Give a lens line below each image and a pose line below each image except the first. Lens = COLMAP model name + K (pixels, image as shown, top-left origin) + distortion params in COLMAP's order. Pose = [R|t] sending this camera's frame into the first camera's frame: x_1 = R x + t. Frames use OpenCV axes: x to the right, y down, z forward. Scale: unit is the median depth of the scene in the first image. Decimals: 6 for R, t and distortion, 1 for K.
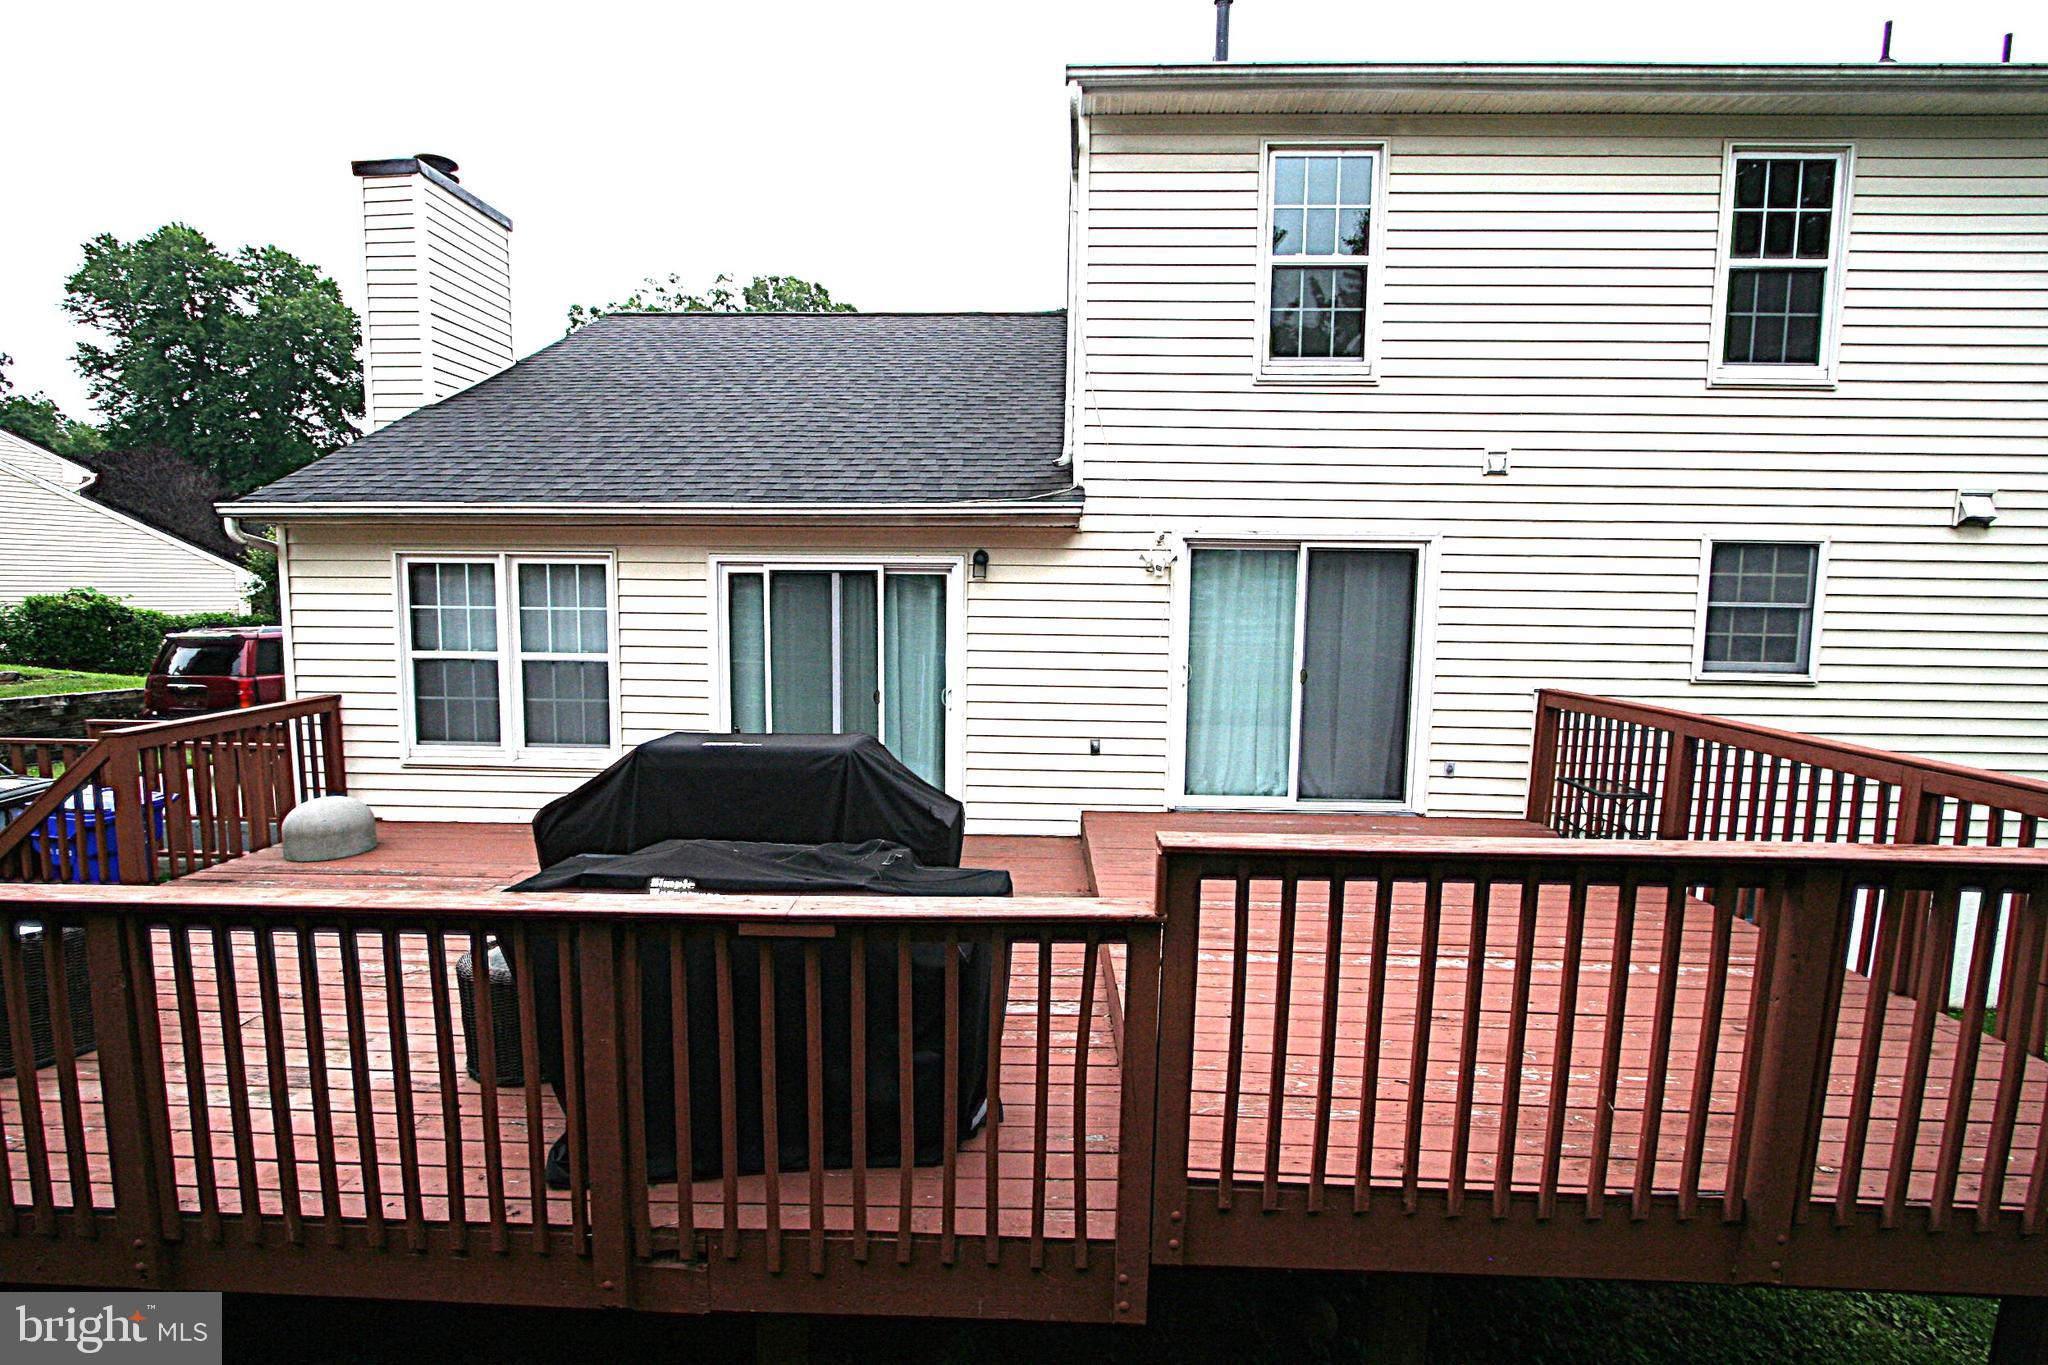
lens RADIAL K [[821.0, 0, 1054.6], [0, 821.0, 685.8], [0, 0, 1]] dist [-0.016071, 0.002814]
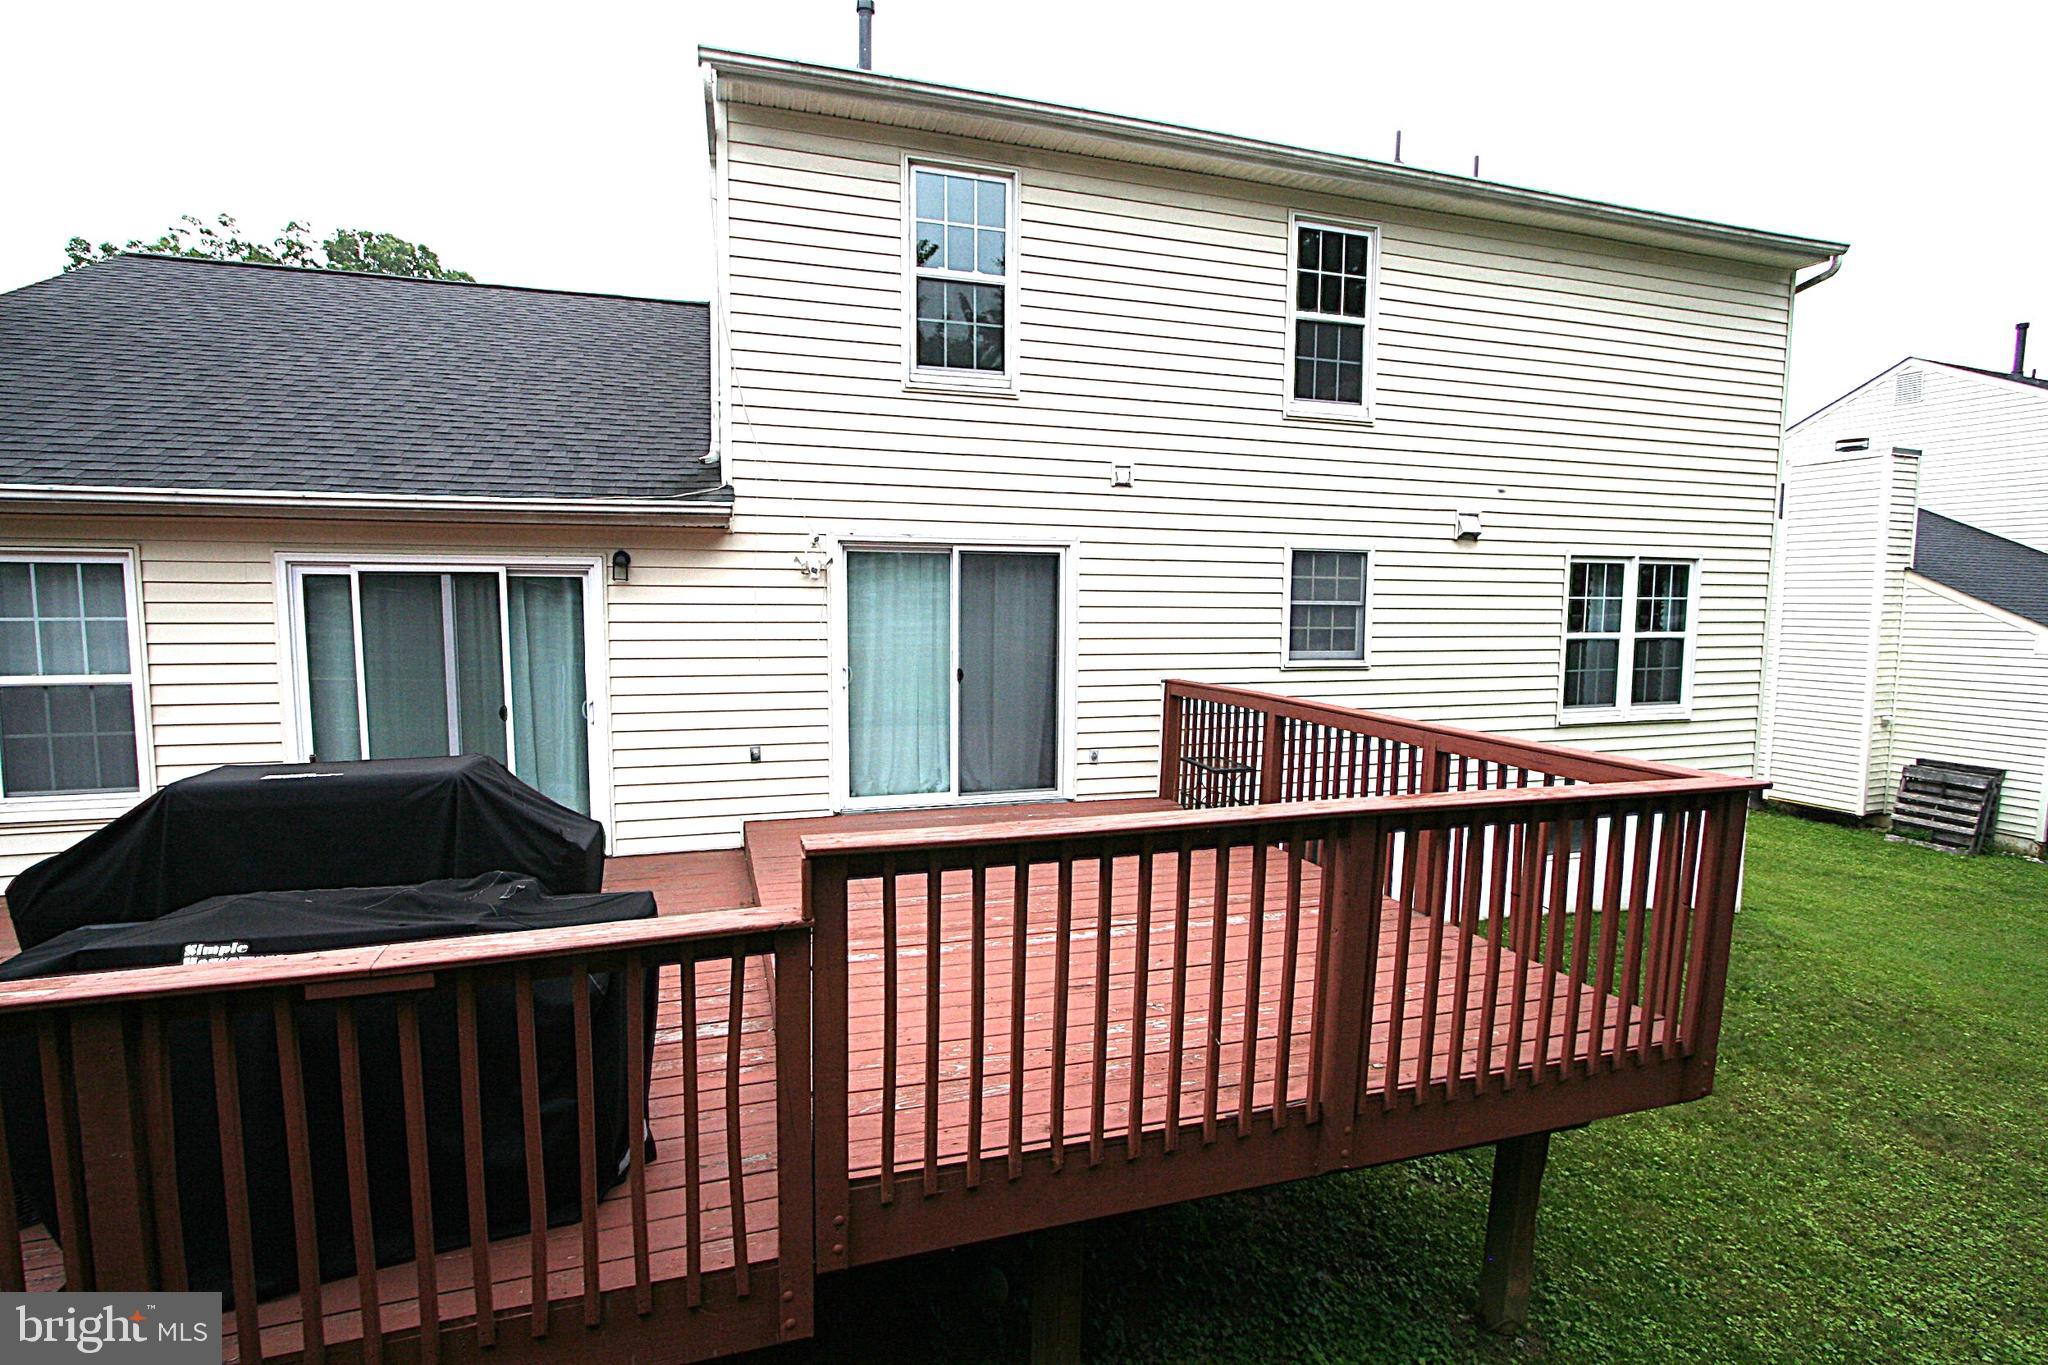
lens RADIAL K [[820.8, 0, 978.4], [0, 820.8, 688.0], [0, 0, 1]] dist [-0.016331, 0.002073]
pose [[0.957314, -0.036195, 0.286776, 0.027847], [0.036816, 0.999317, 0.003229, 0.002414], [-0.286697, 0.007467, 0.957992, -0.003328]]
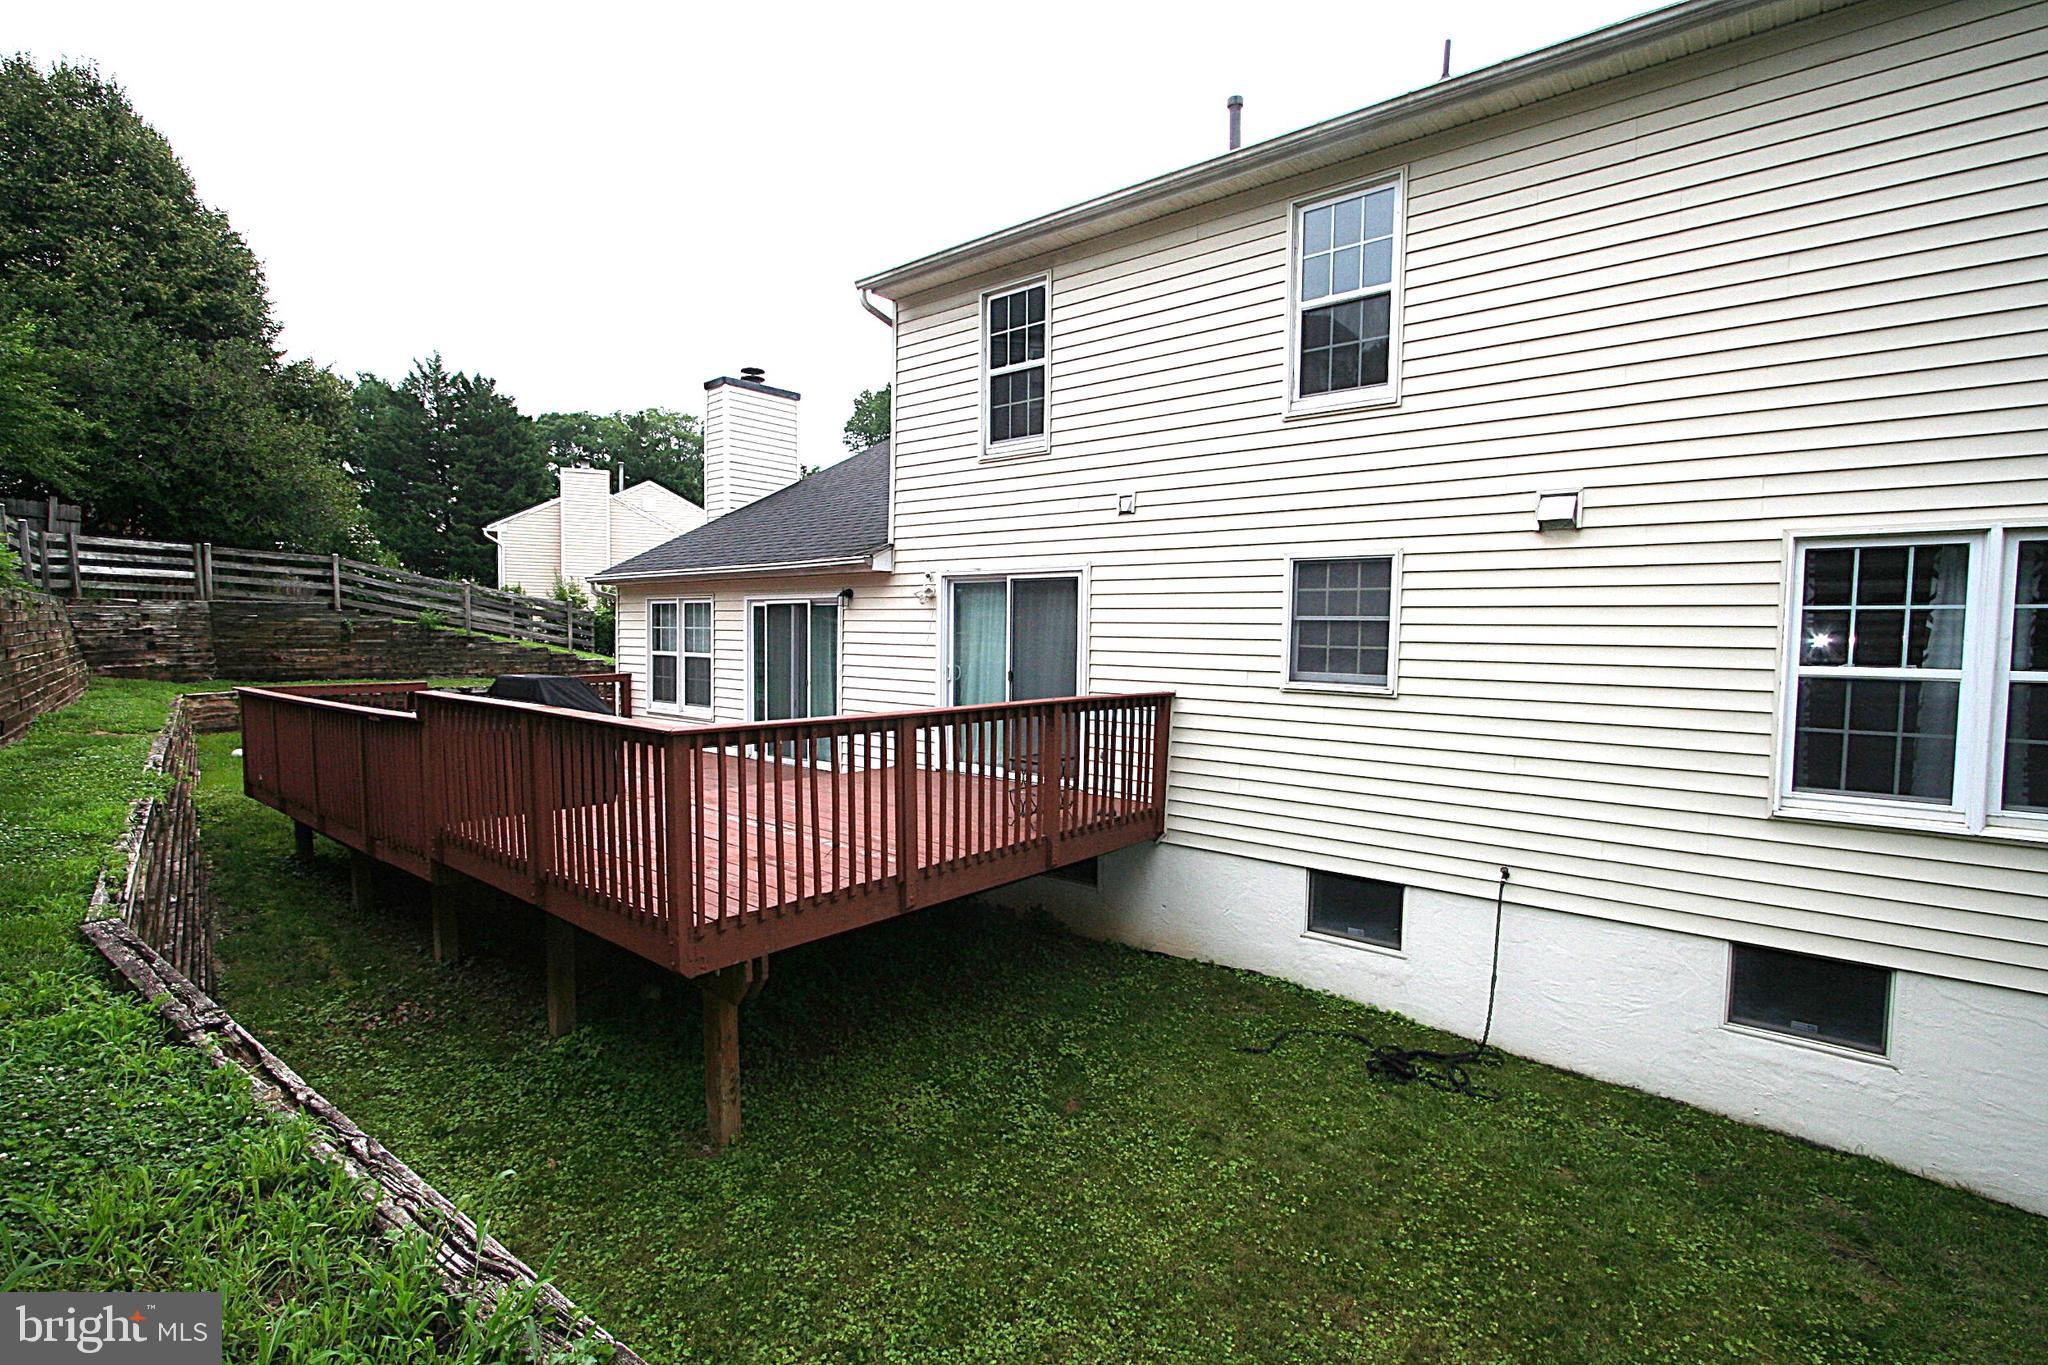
lens RADIAL K [[821.0, 0, 1054.6], [0, 821.0, 685.8], [0, 0, 1]] dist [-0.016071, 0.002814]
pose [[0.836711, 0.035305, -0.546506, 1.153935], [-0.059807, 0.997842, -0.027103, 0.037071], [0.544369, 0.055363, 0.837017, -0.069958]]
